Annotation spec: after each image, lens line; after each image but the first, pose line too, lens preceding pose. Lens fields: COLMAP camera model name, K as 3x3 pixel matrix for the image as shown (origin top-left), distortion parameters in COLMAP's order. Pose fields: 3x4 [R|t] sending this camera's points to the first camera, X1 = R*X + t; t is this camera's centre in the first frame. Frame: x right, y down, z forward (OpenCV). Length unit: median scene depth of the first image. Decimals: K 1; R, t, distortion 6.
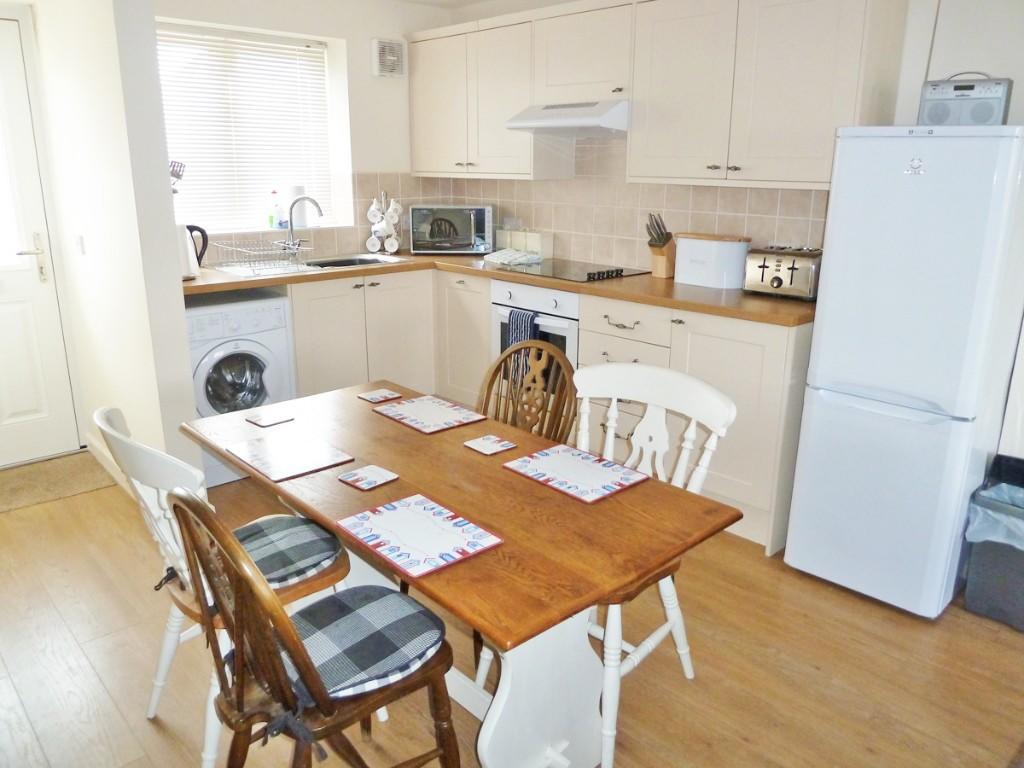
lens RADIAL K [[773.2, 0, 510.2], [0, 773.2, 383.1], [0, 0, 1]] dist [-0.001026, -0.004840]
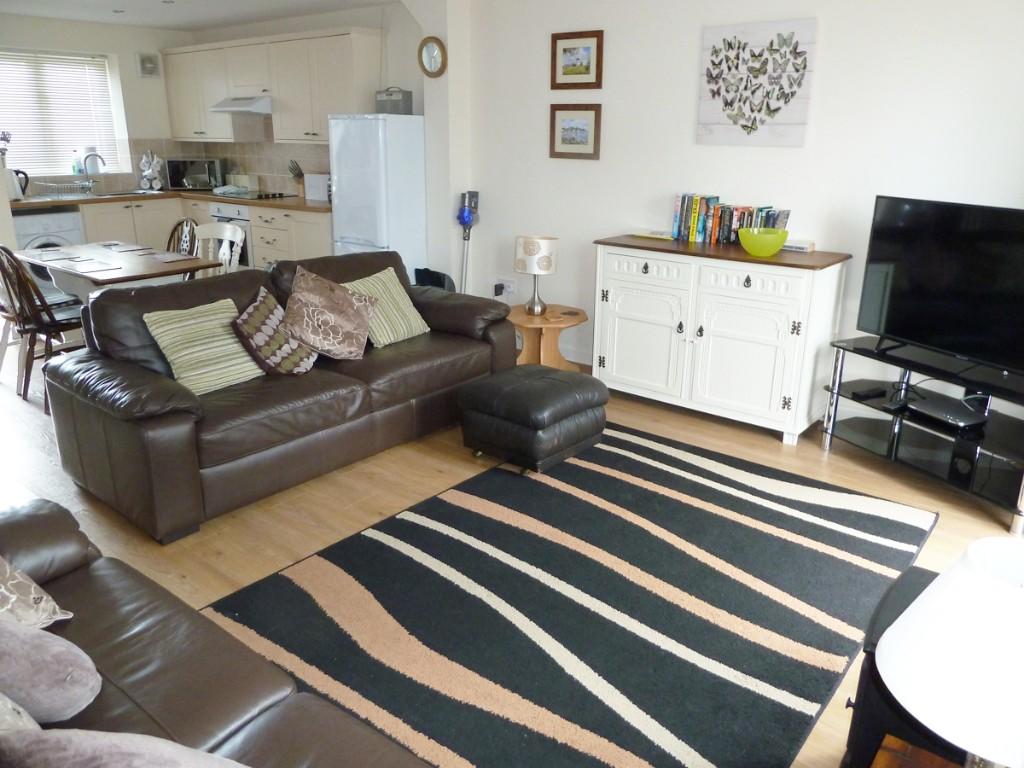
lens RADIAL K [[773.2, 0, 513.3], [0, 773.2, 381.7], [0, 0, 1]] dist [-0.001026, -0.004840]
pose [[0.990870, -0.042155, 0.128058, 0.369220], [0.037670, 0.998596, 0.037248, 0.204161], [-0.129448, -0.032084, 0.991067, -0.714804]]
